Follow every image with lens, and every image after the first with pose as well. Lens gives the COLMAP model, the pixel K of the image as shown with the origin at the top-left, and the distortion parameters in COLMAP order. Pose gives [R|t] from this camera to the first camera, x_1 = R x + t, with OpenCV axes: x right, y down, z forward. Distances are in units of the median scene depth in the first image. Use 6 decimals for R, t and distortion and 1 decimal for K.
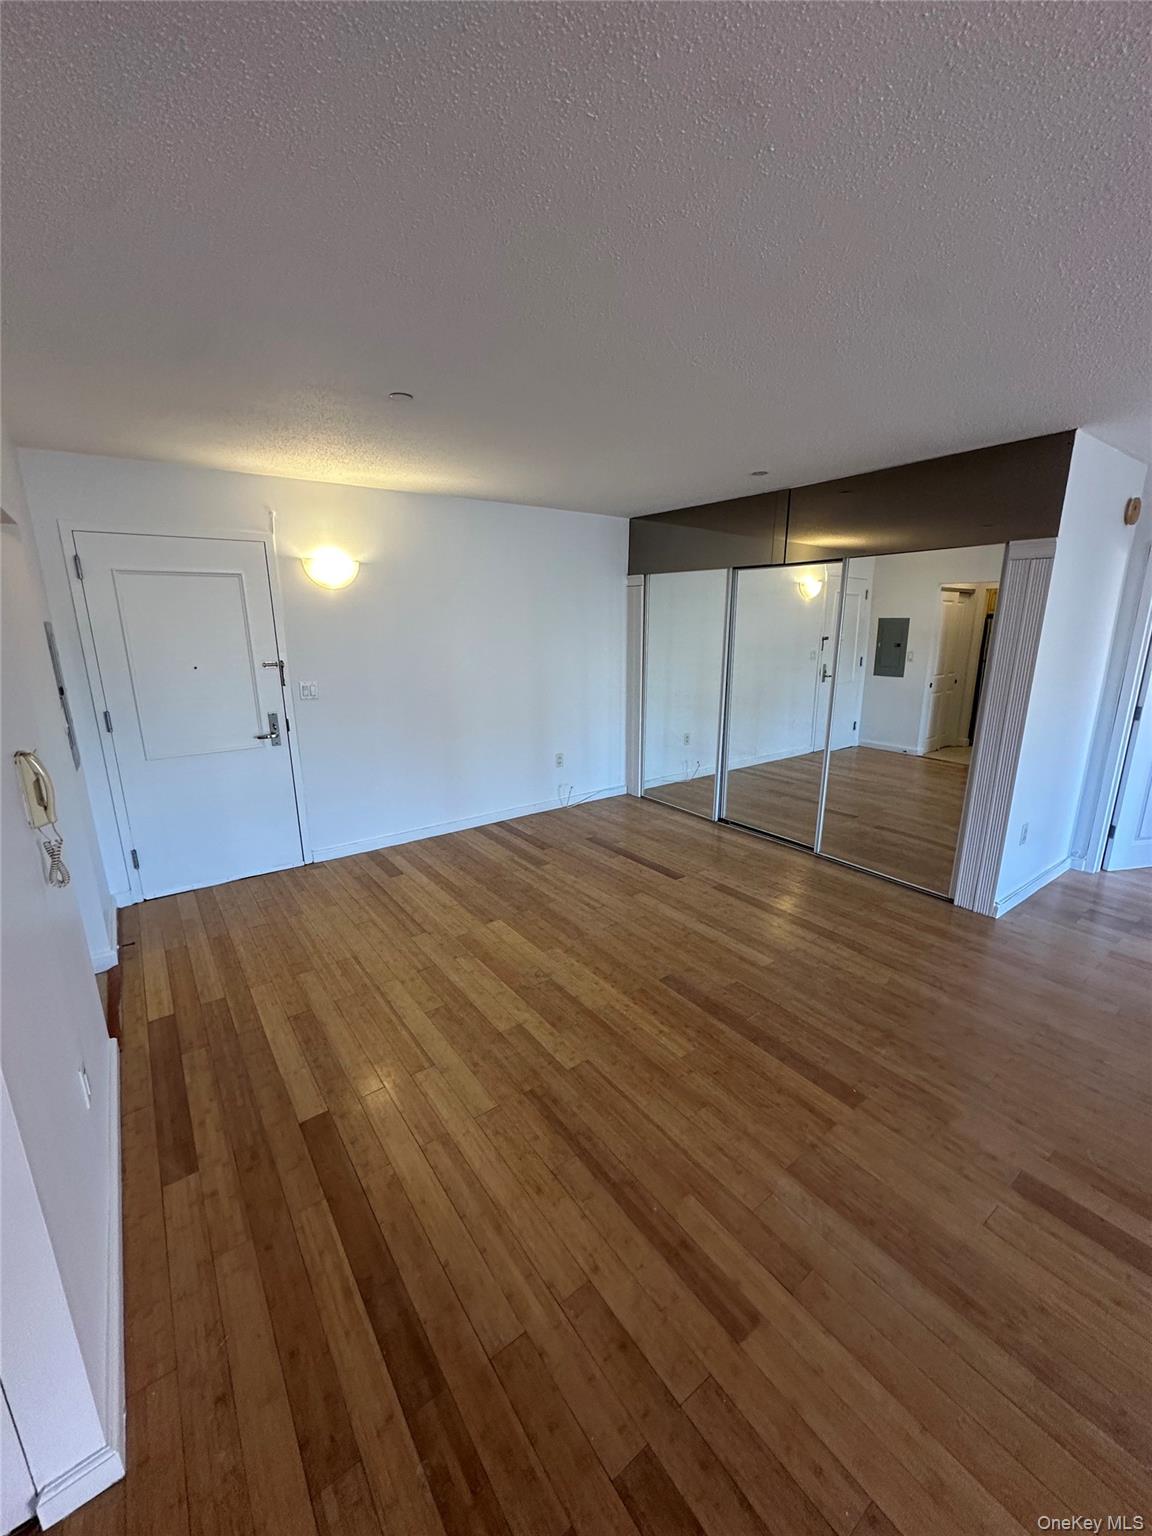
lens RADIAL K [[610.0, 0, 576.0], [0, 610.0, 768.0], [0, 0, 1]] dist [-0.001862, -0.000094]
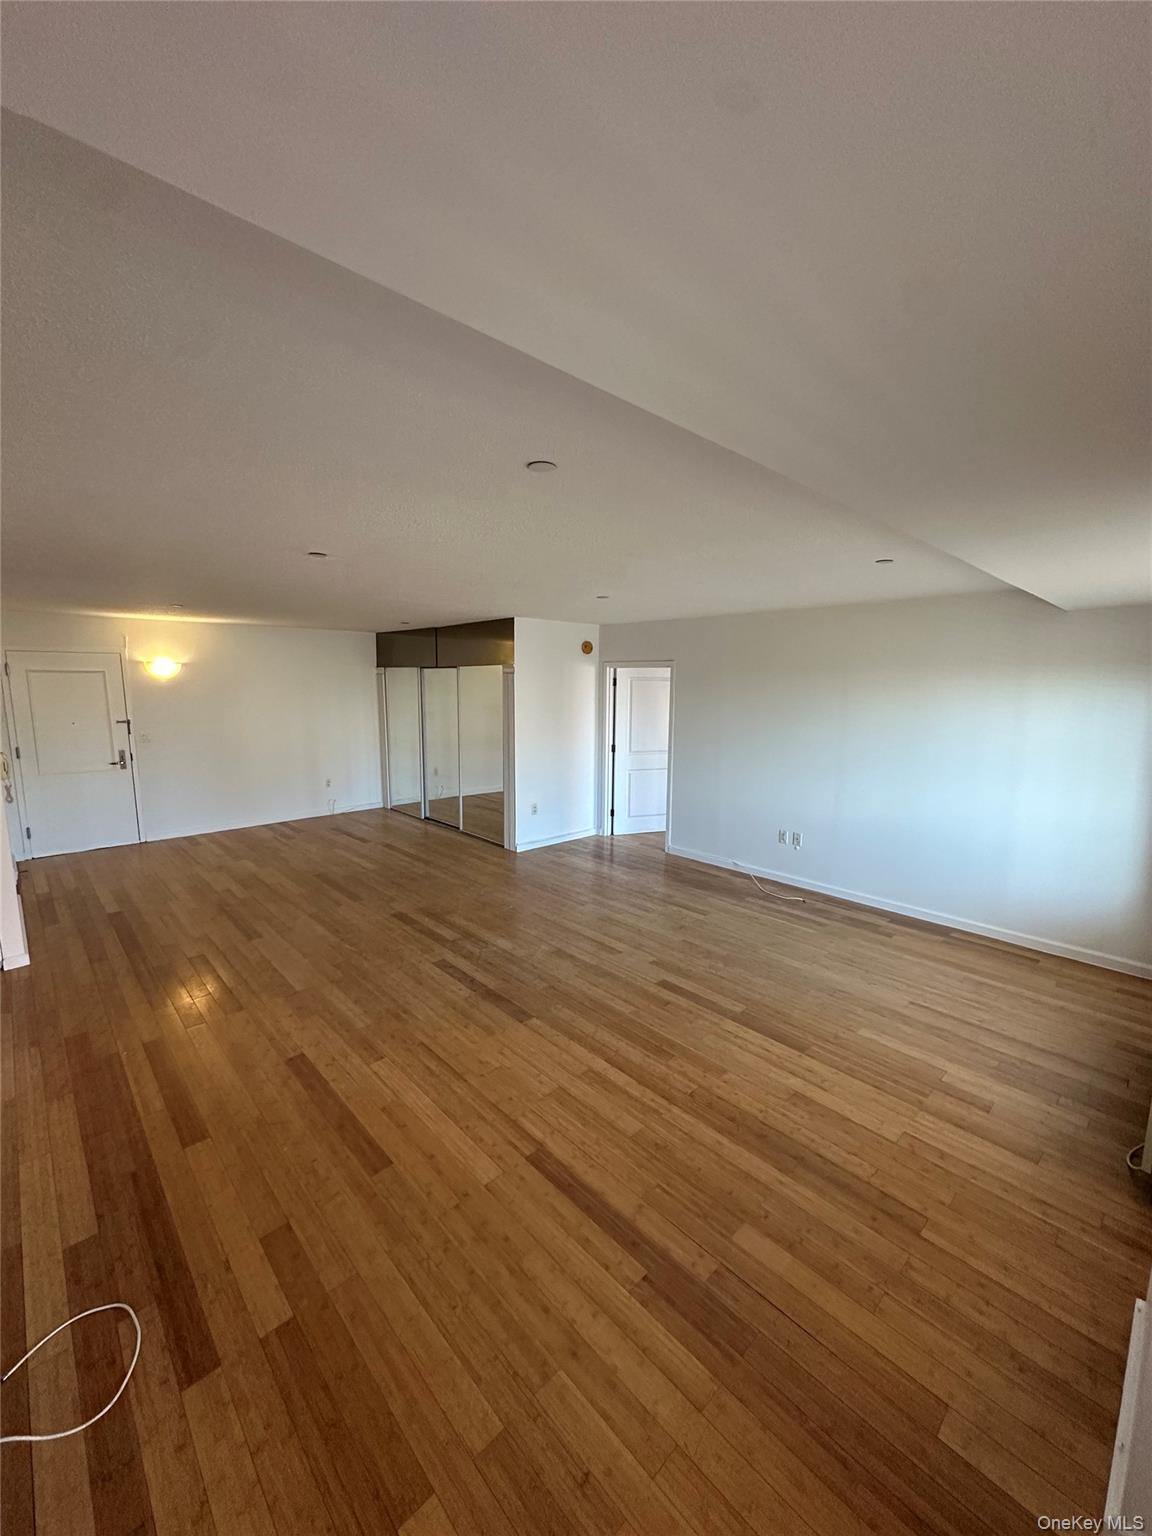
lens RADIAL K [[610.0, 0, 576.0], [0, 610.0, 768.0], [0, 0, 1]] dist [-0.001862, -0.000094]
pose [[0.991886, -0.005854, 0.126993, 0.593266], [0.018044, 0.995309, -0.095050, 0.157965], [-0.125841, 0.096570, 0.987339, -0.910680]]
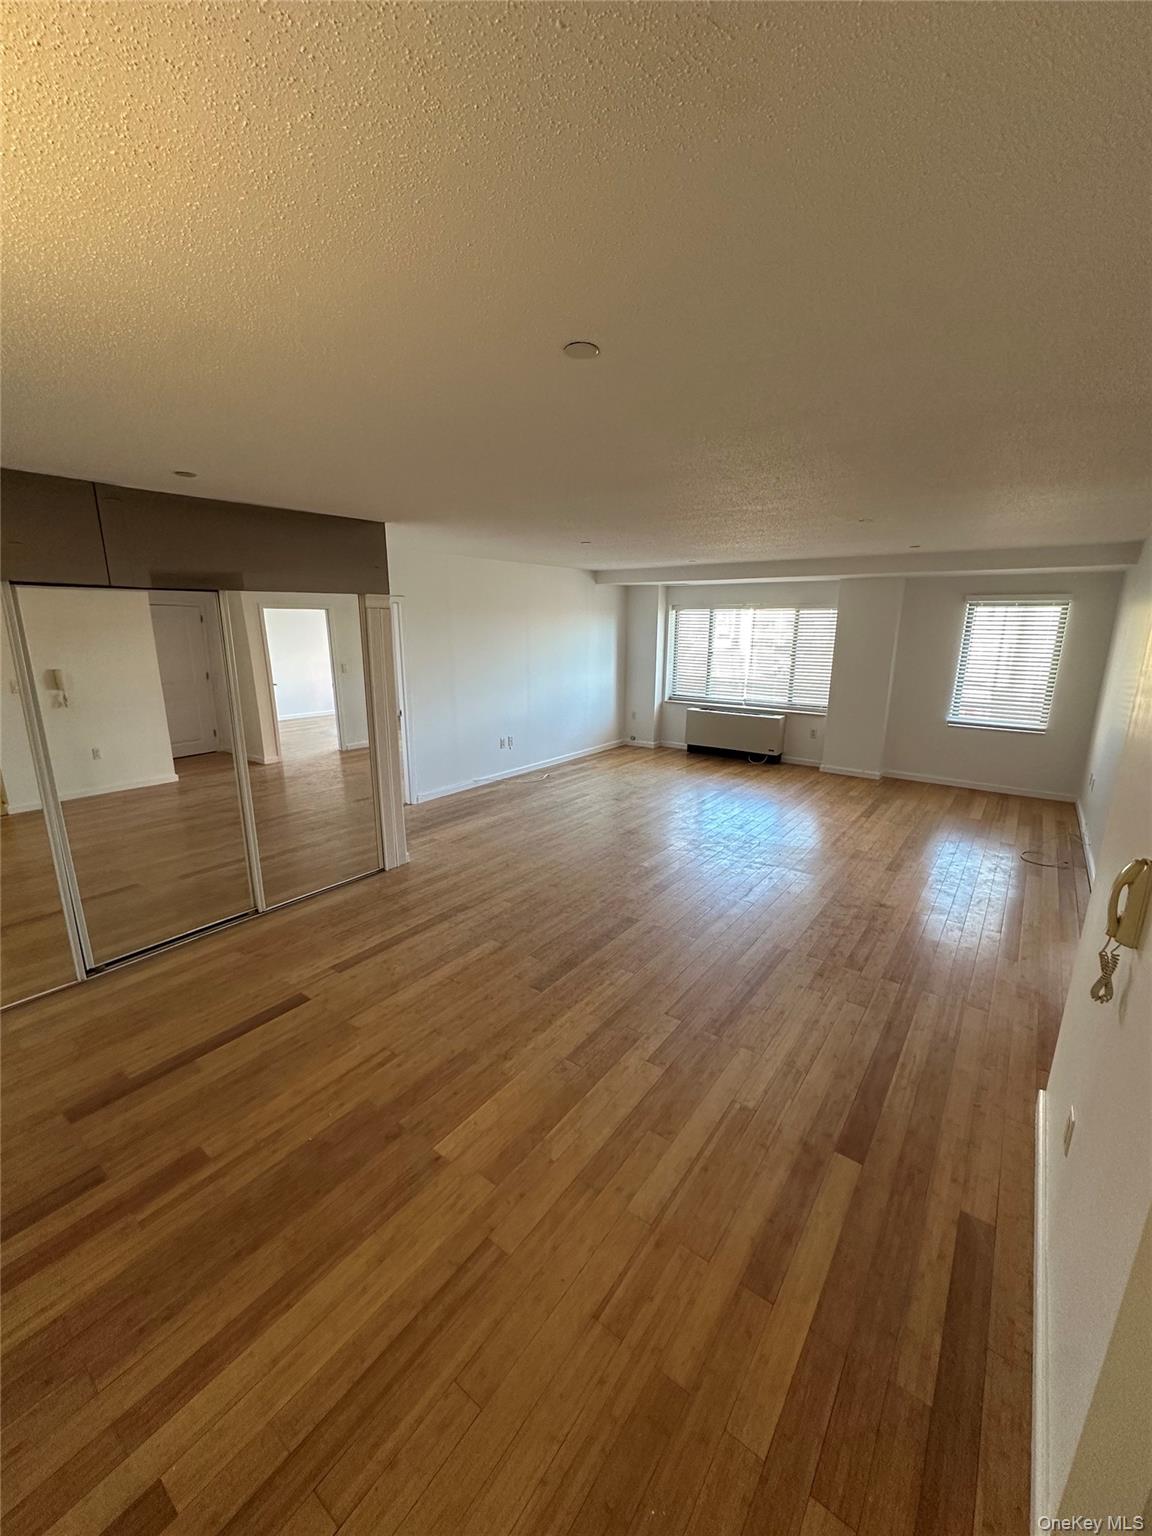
lens RADIAL K [[610.0, 0, 576.0], [0, 610.0, 768.0], [0, 0, 1]] dist [-0.001862, -0.000094]
pose [[-0.291441, -0.220059, 0.930933, -0.637670], [0.224678, 0.930209, 0.290226, -0.257805], [-0.929829, 0.293745, -0.221659, 0.838263]]
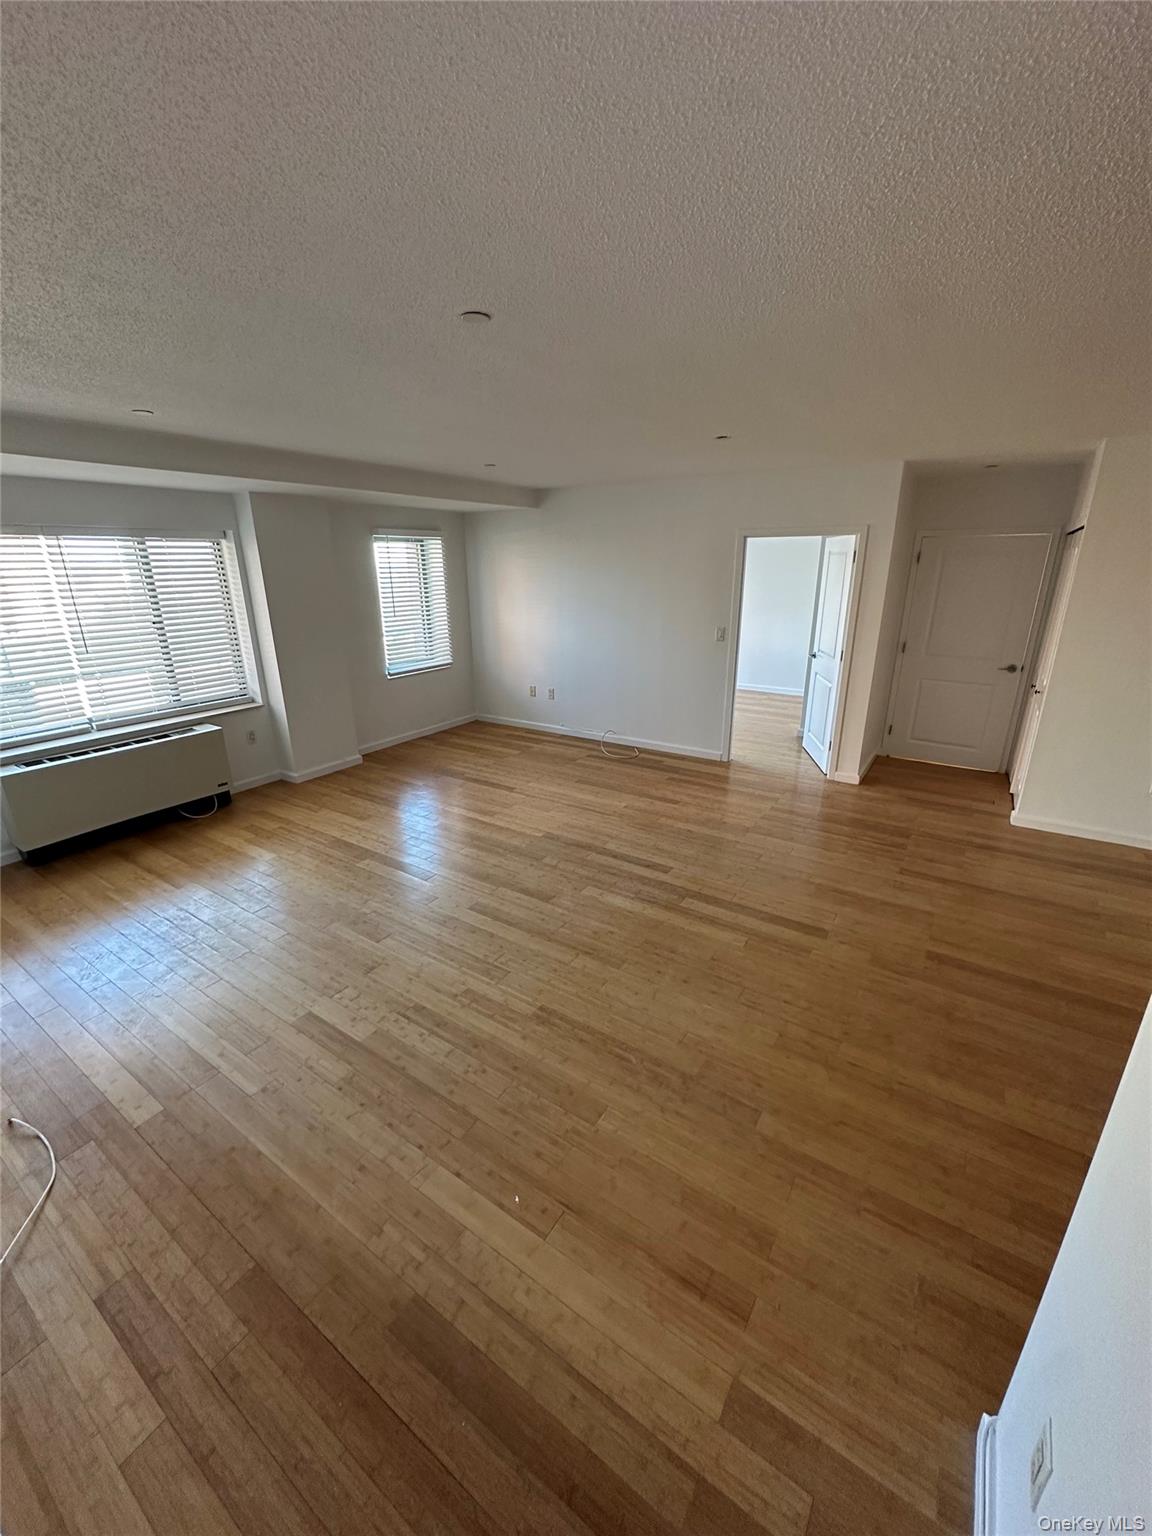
lens RADIAL K [[610.0, 0, 576.0], [0, 610.0, 768.0], [0, 0, 1]] dist [-0.001862, -0.000094]
pose [[-0.938506, 0.122676, -0.322734, 0.946432], [-0.070040, 0.847666, 0.525886, -0.287697], [0.338085, 0.516151, -0.786948, 0.939545]]
